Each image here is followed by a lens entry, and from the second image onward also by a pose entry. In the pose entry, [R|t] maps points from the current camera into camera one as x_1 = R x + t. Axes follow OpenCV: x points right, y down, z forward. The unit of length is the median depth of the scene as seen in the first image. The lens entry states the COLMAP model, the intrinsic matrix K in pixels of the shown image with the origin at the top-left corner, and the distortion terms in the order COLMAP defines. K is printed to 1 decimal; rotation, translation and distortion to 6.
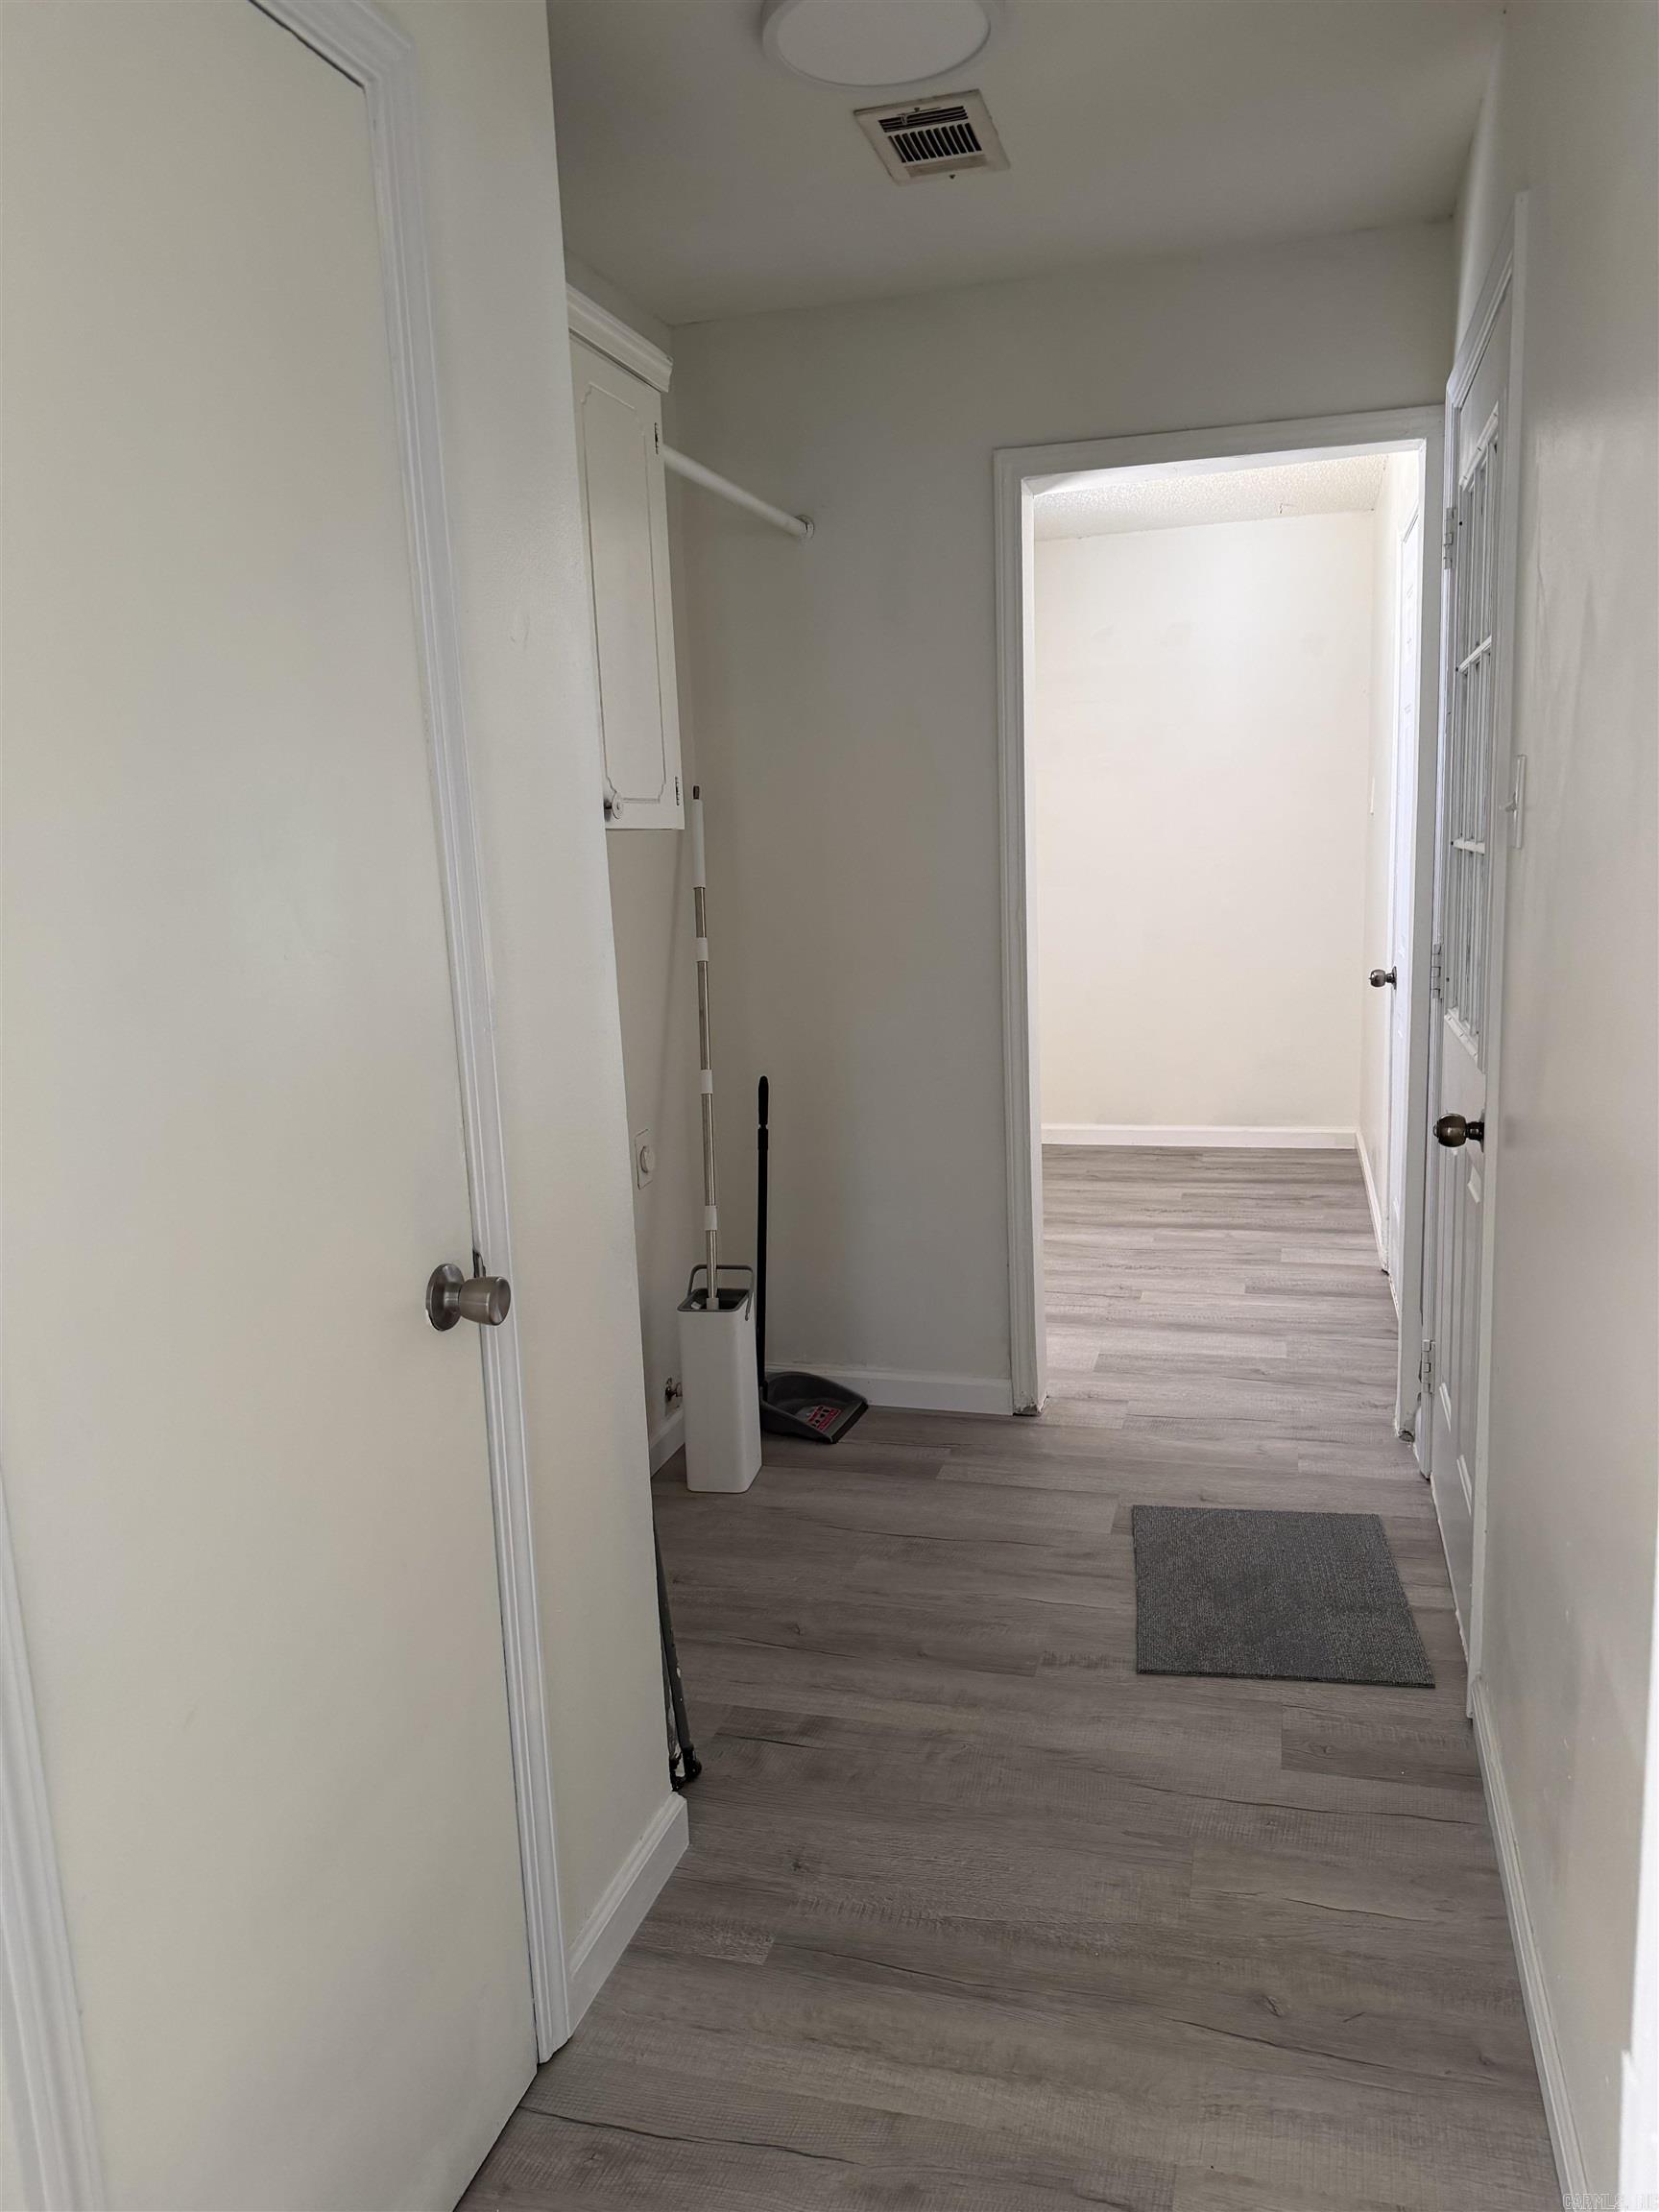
lens RADIAL K [[1490.6, 0, 839.7], [0, 1490.6, 1101.7], [0, 0, 1]] dist [0.046170, -0.113921]
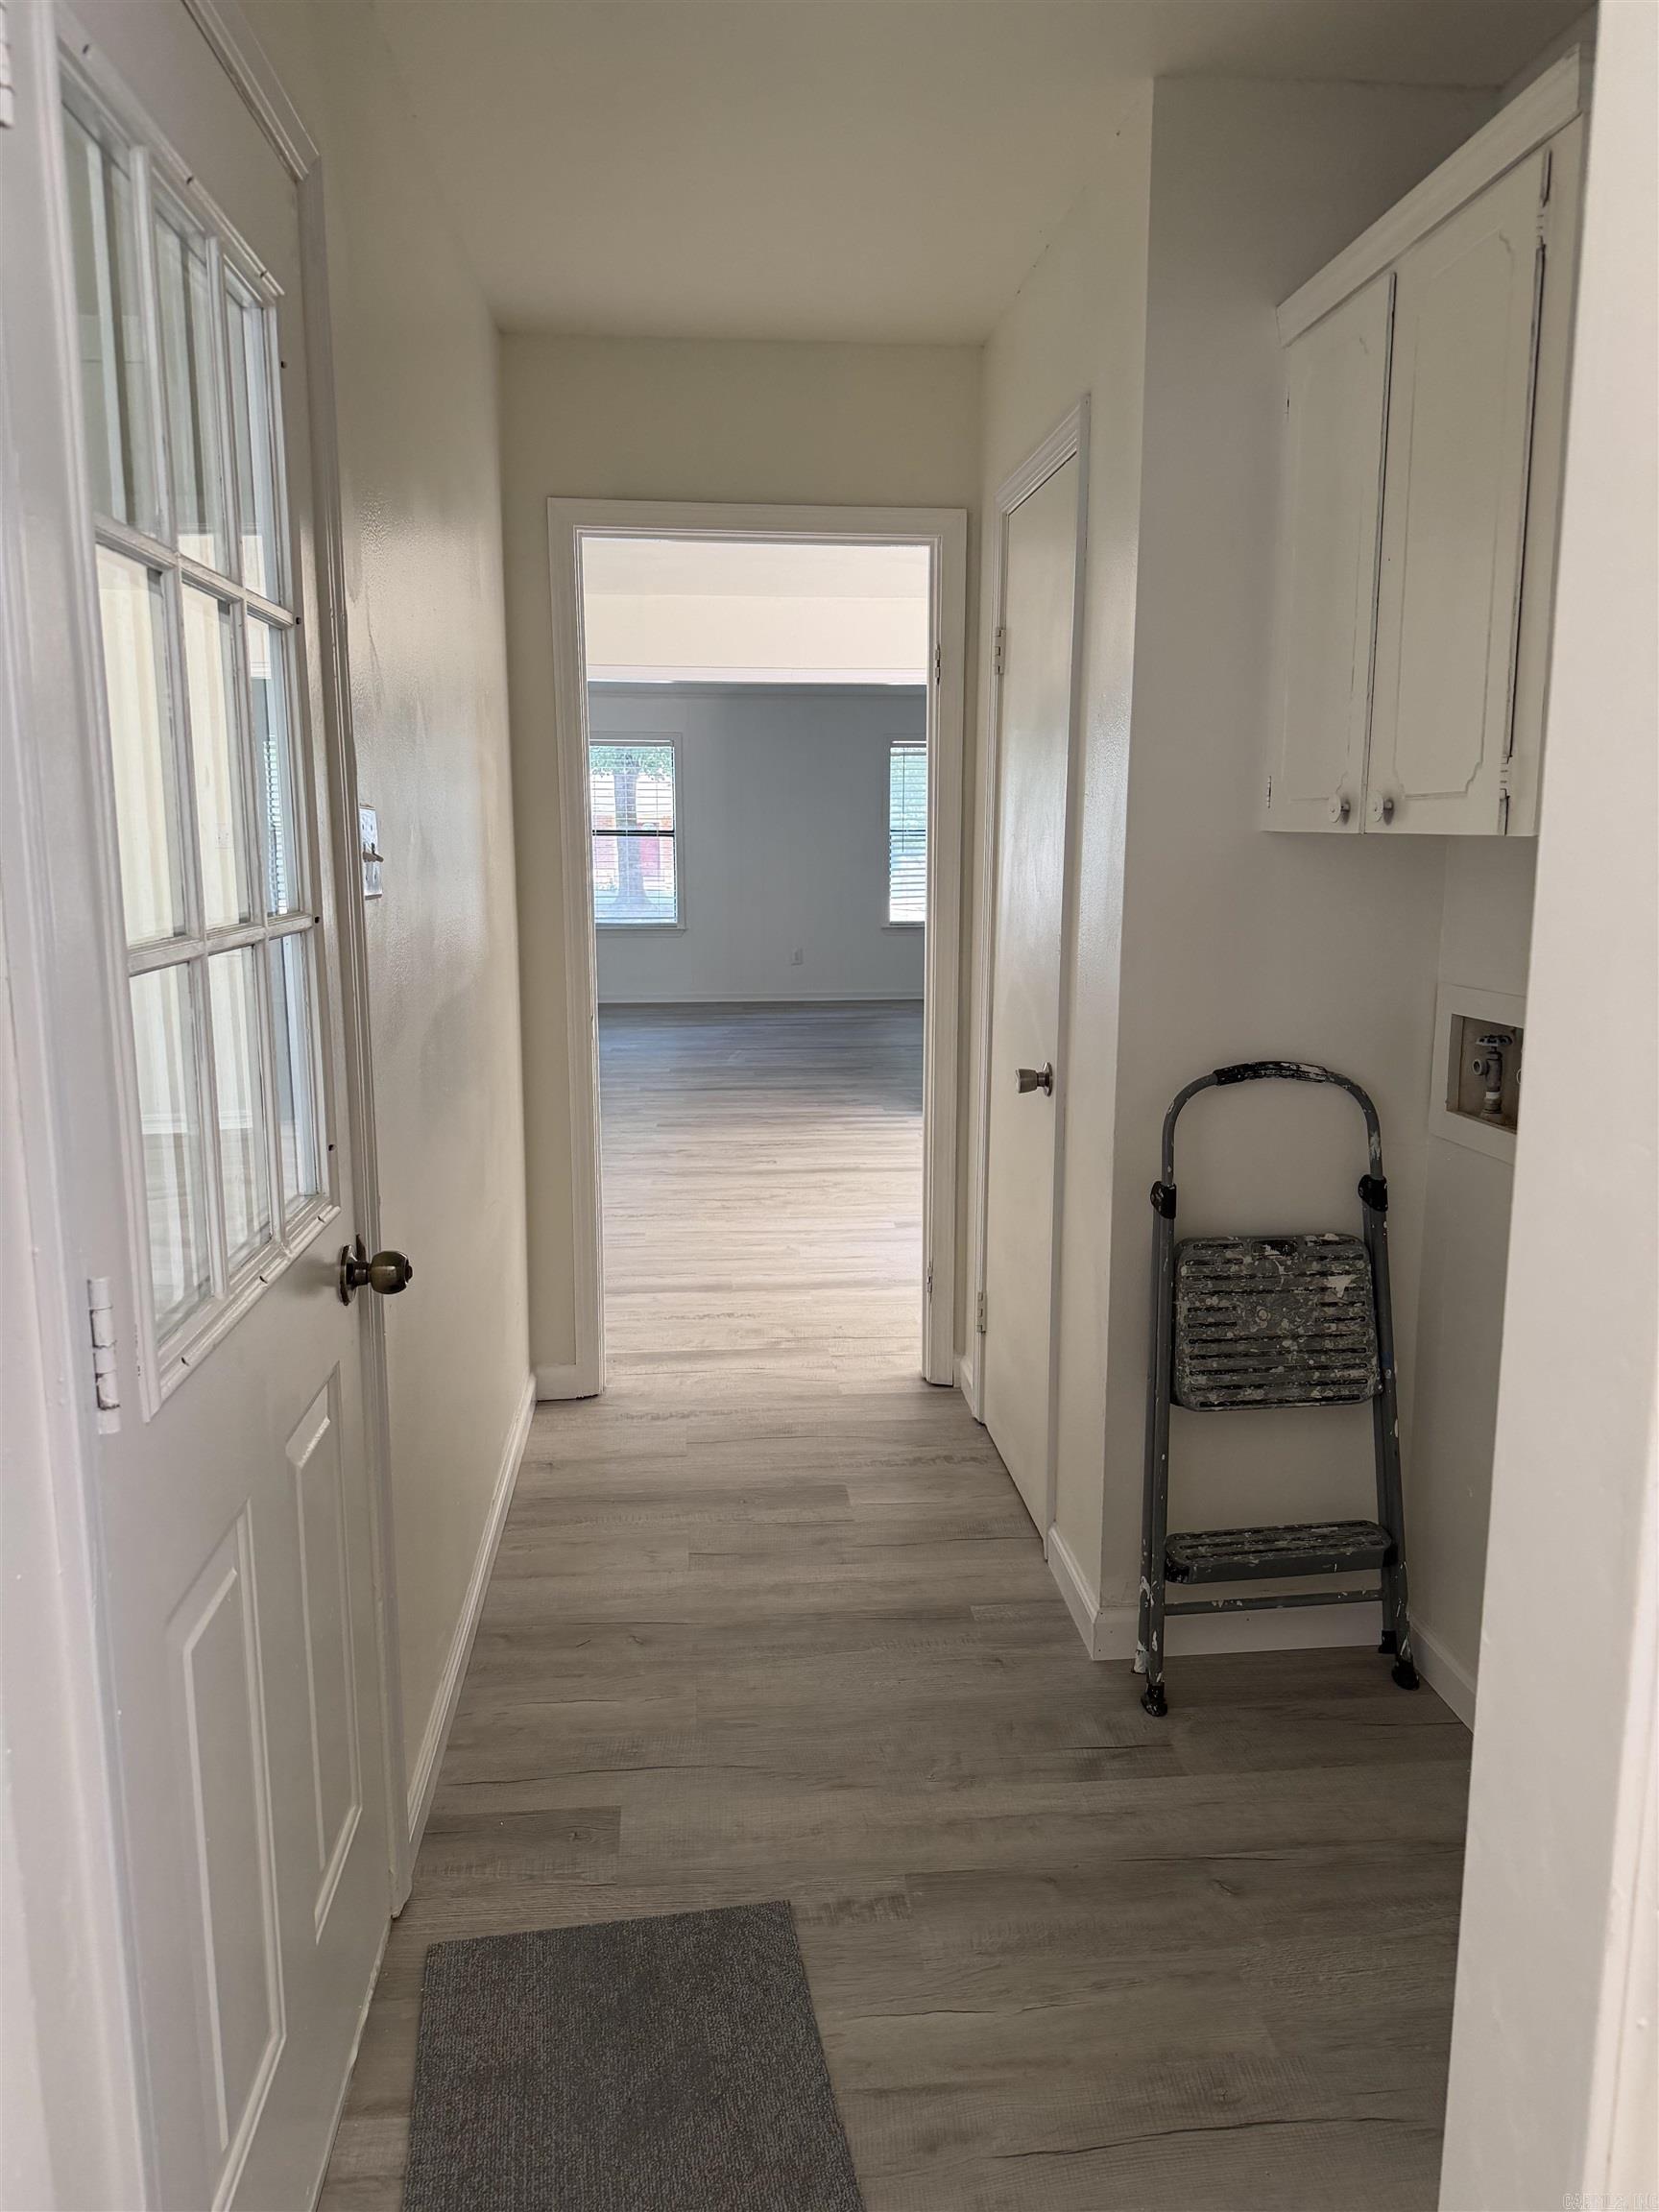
lens RADIAL K [[1537.8, 0, 820.5], [0, 1537.8, 1097.3], [0, 0, 1]] dist [0.067836, -0.080349]
pose [[-0.929920, 0.110590, -0.350741, 0.402436], [-0.020761, 0.936409, 0.350296, -0.303183], [0.367176, 0.333029, -0.868489, 1.491199]]
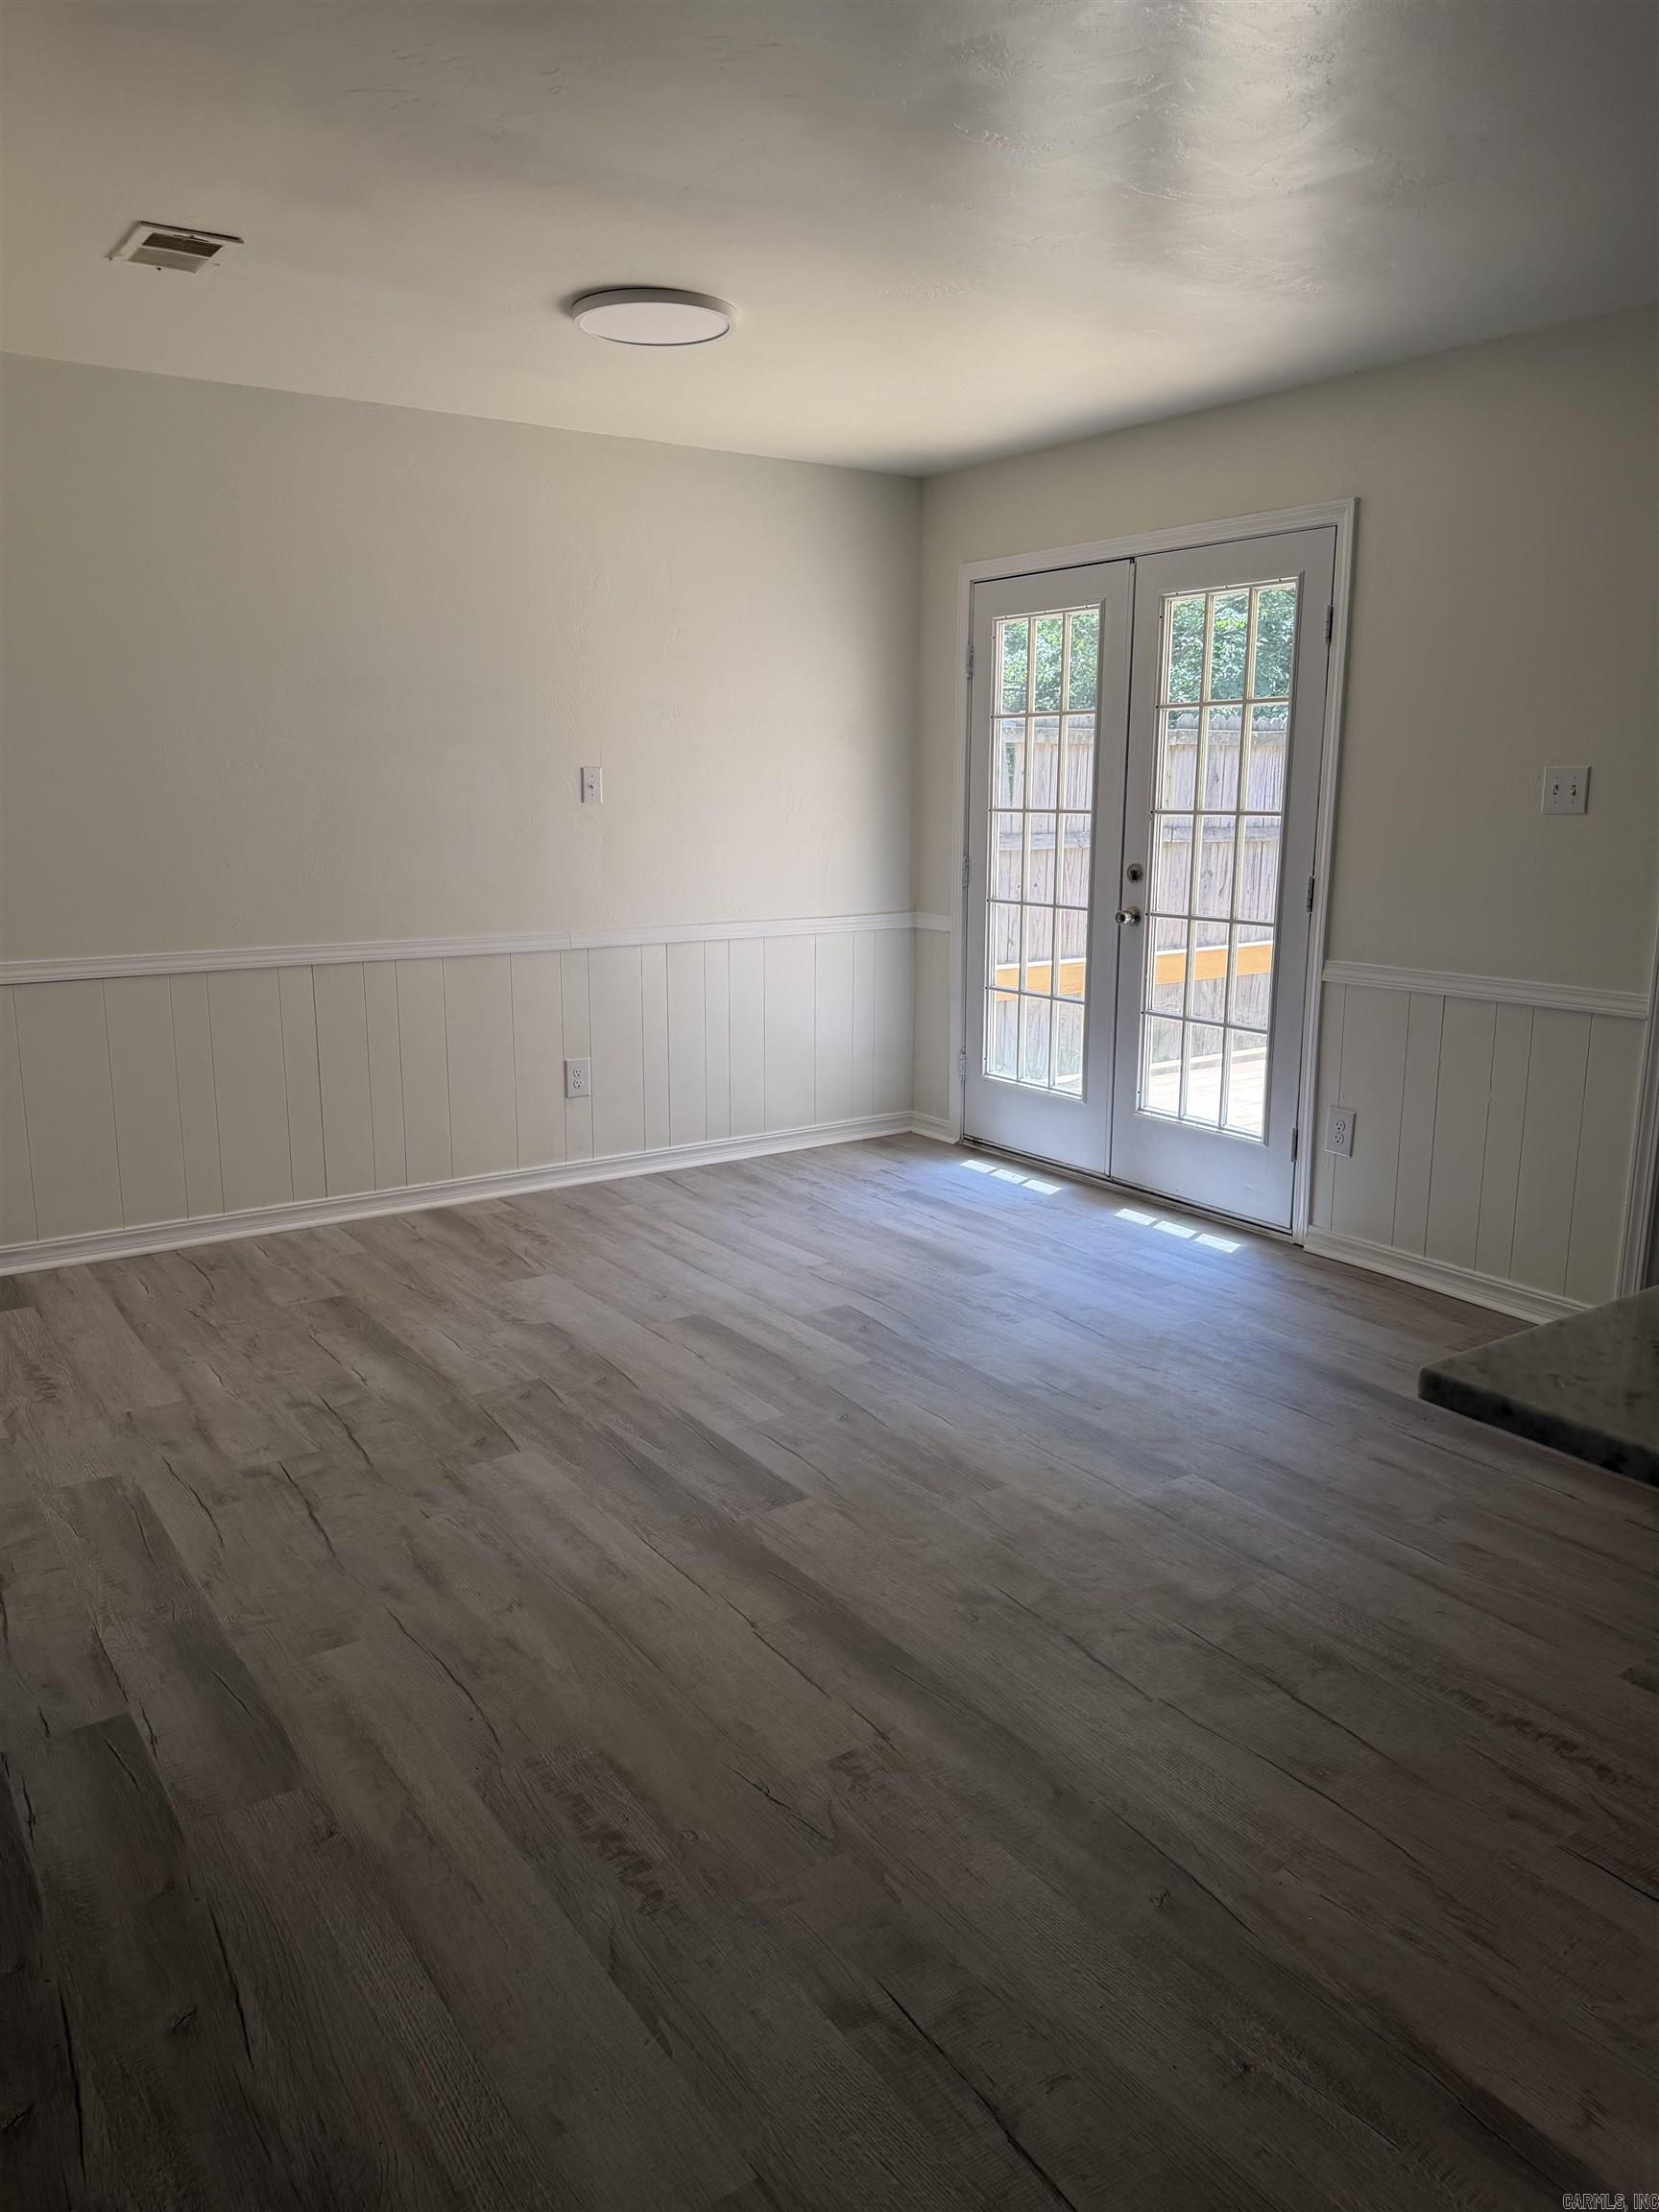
lens RADIAL K [[1528.6, 0, 827.5], [0, 1528.6, 1100.5], [0, 0, 1]] dist [0.105236, -0.185663]
pose [[0.773109, 0.178338, -0.608686, 0.056353], [-0.153634, 0.983733, 0.093089, 0.238869], [0.615386, 0.021547, 0.787932, -1.374583]]
